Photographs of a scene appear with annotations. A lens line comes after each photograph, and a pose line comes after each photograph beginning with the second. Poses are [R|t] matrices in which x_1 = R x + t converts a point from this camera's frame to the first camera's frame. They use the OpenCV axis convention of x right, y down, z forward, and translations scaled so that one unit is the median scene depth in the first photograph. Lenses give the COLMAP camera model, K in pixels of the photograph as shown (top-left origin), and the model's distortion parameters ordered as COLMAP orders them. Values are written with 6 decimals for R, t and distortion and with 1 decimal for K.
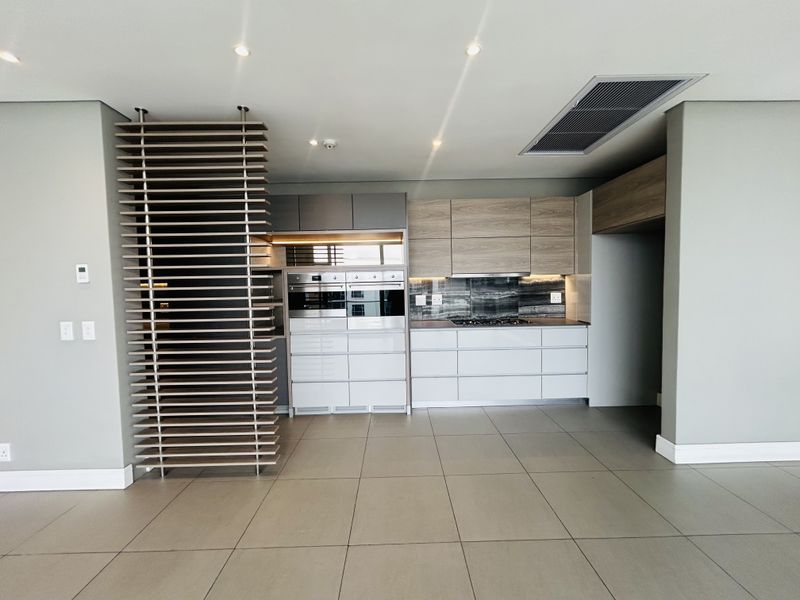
lens RADIAL K [[325.9, 0, 397.8], [0, 325.9, 298.0], [0, 0, 1]] dist [-0.001037, 0.000372]
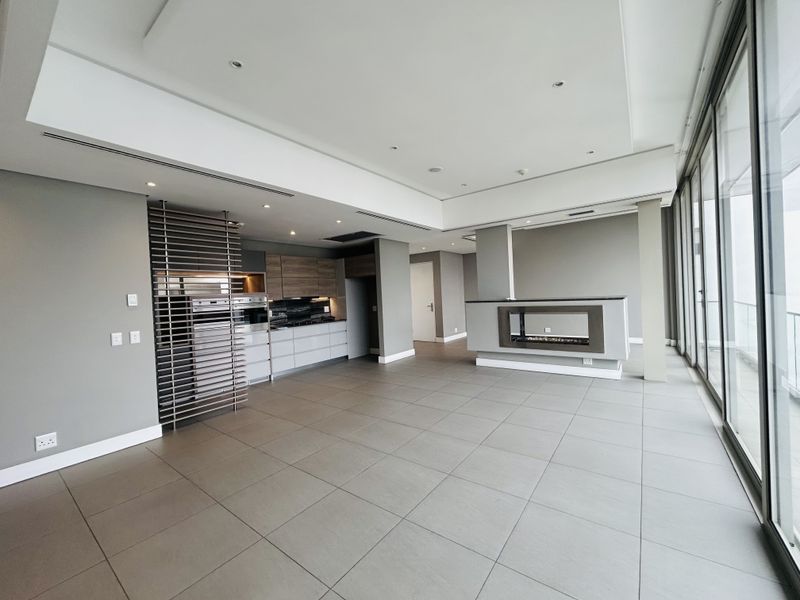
lens RADIAL K [[325.9, 0, 397.8], [0, 325.9, 298.0], [0, 0, 1]] dist [-0.001037, 0.000372]
pose [[0.615046, -0.017038, 0.788307, -0.842053], [0.076598, 0.996329, -0.038228, 0.042183], [-0.784762, 0.083895, 0.614094, -0.559727]]
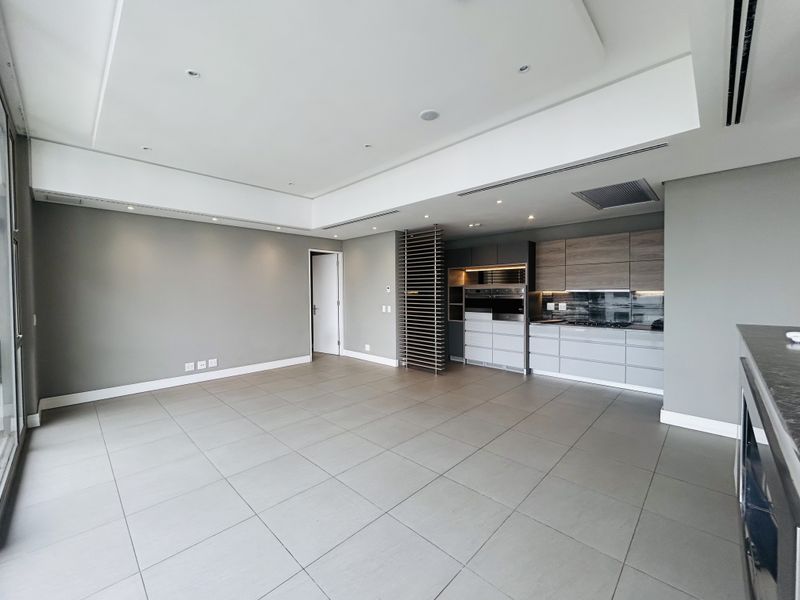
lens RADIAL K [[325.9, 0, 397.8], [0, 325.9, 298.0], [0, 0, 1]] dist [-0.001037, 0.000372]
pose [[0.708053, 0.030163, -0.705515, 0.682485], [-0.045085, 0.998980, -0.002538, 0.003713], [0.704718, 0.033605, 0.708691, -0.595665]]
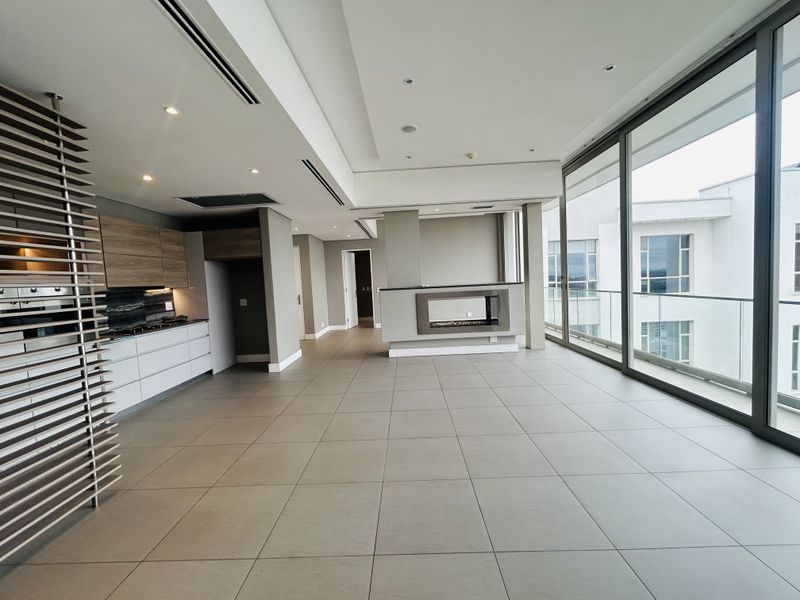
lens RADIAL K [[325.9, 0, 397.8], [0, 325.9, 298.0], [0, 0, 1]] dist [-0.001037, 0.000372]
pose [[0.037897, -0.038347, 0.998546, -0.833765], [0.104655, 0.993920, 0.034197, 0.019725], [-0.993786, 0.103207, 0.041680, 0.055747]]
